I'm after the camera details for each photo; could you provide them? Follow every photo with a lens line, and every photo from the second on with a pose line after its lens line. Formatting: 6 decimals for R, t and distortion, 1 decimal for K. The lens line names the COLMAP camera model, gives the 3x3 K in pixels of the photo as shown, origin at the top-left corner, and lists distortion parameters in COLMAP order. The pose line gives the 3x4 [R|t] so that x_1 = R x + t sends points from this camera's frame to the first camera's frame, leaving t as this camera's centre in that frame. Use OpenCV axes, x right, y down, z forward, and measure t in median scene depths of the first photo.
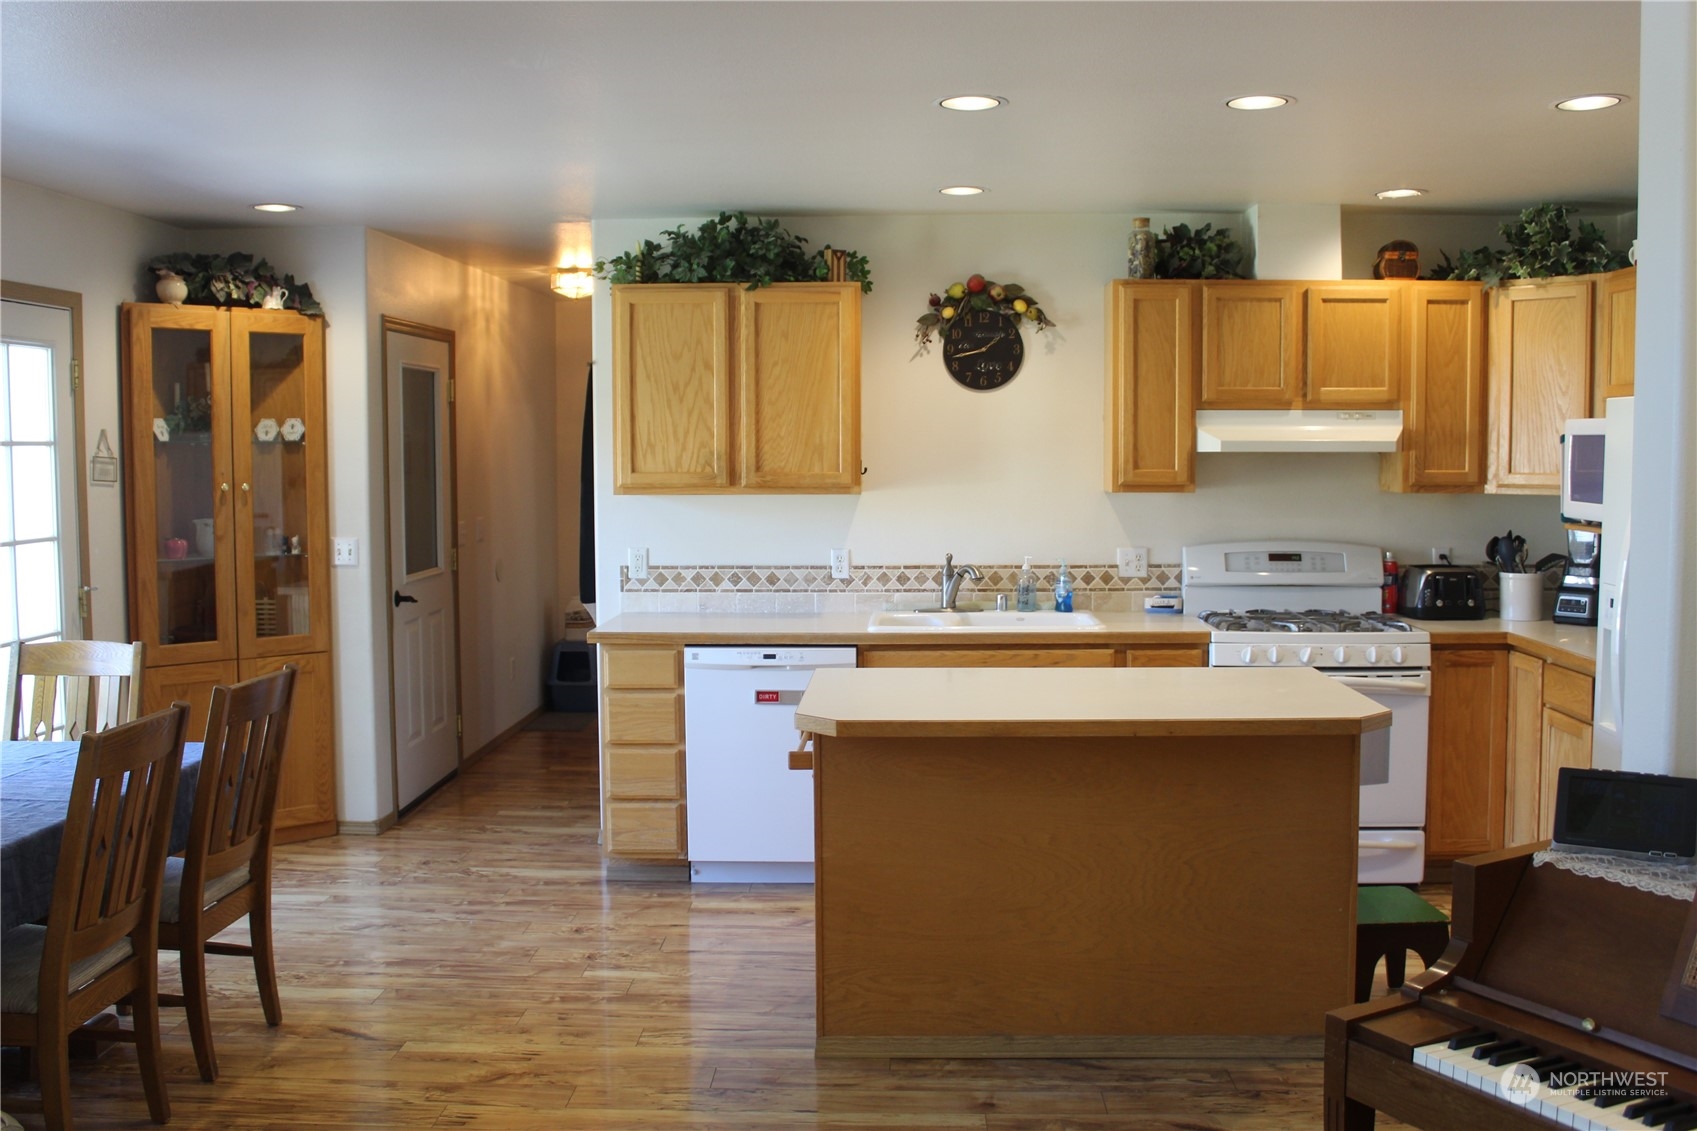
lens RADIAL K [[1633.7, 0, 848.5], [0, 1633.7, 565.5], [0, 0, 1]] dist [-0.150370, 0.228001]
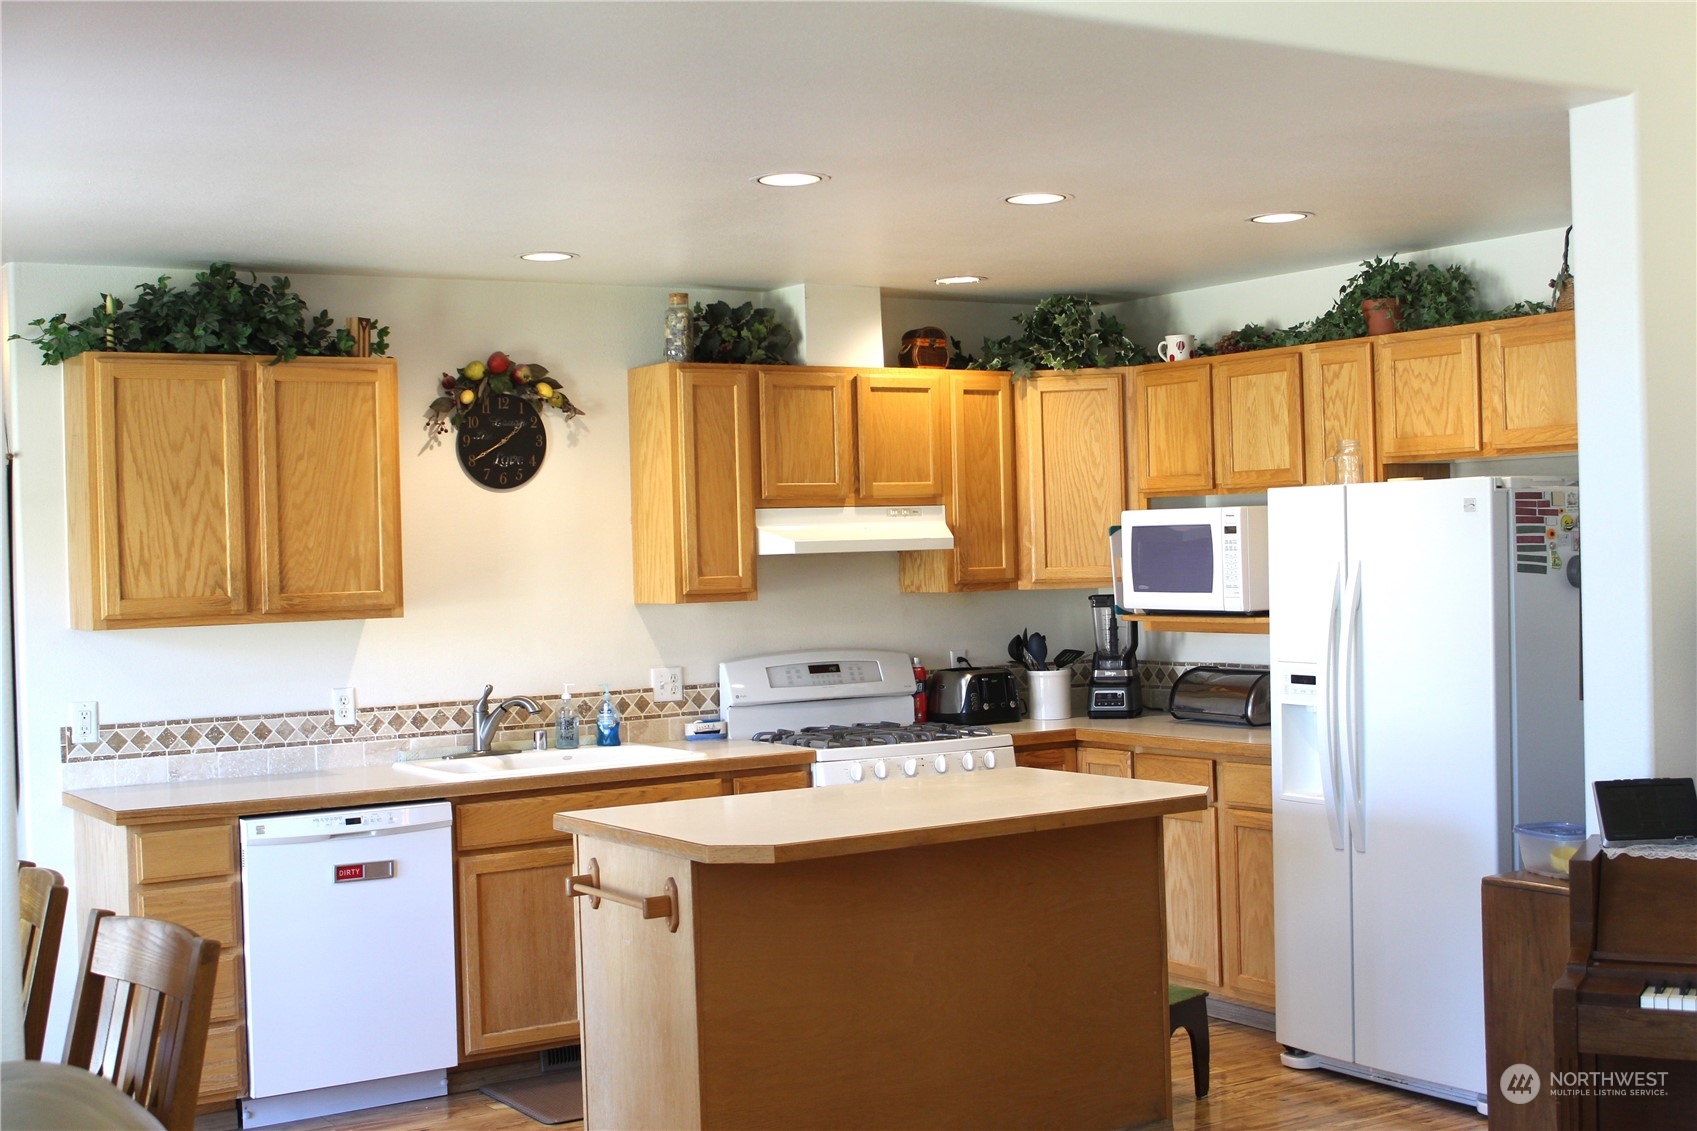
lens RADIAL K [[2244.6, 0, 848.5], [0, 2244.6, 565.5], [0, 0, 1]] dist [-0.020340, -0.012695]
pose [[0.818705, -0.024781, 0.573680, -0.455033], [0.067570, 0.996285, -0.053394, 0.005639], [-0.570225, 0.082478, 0.817337, -0.045649]]
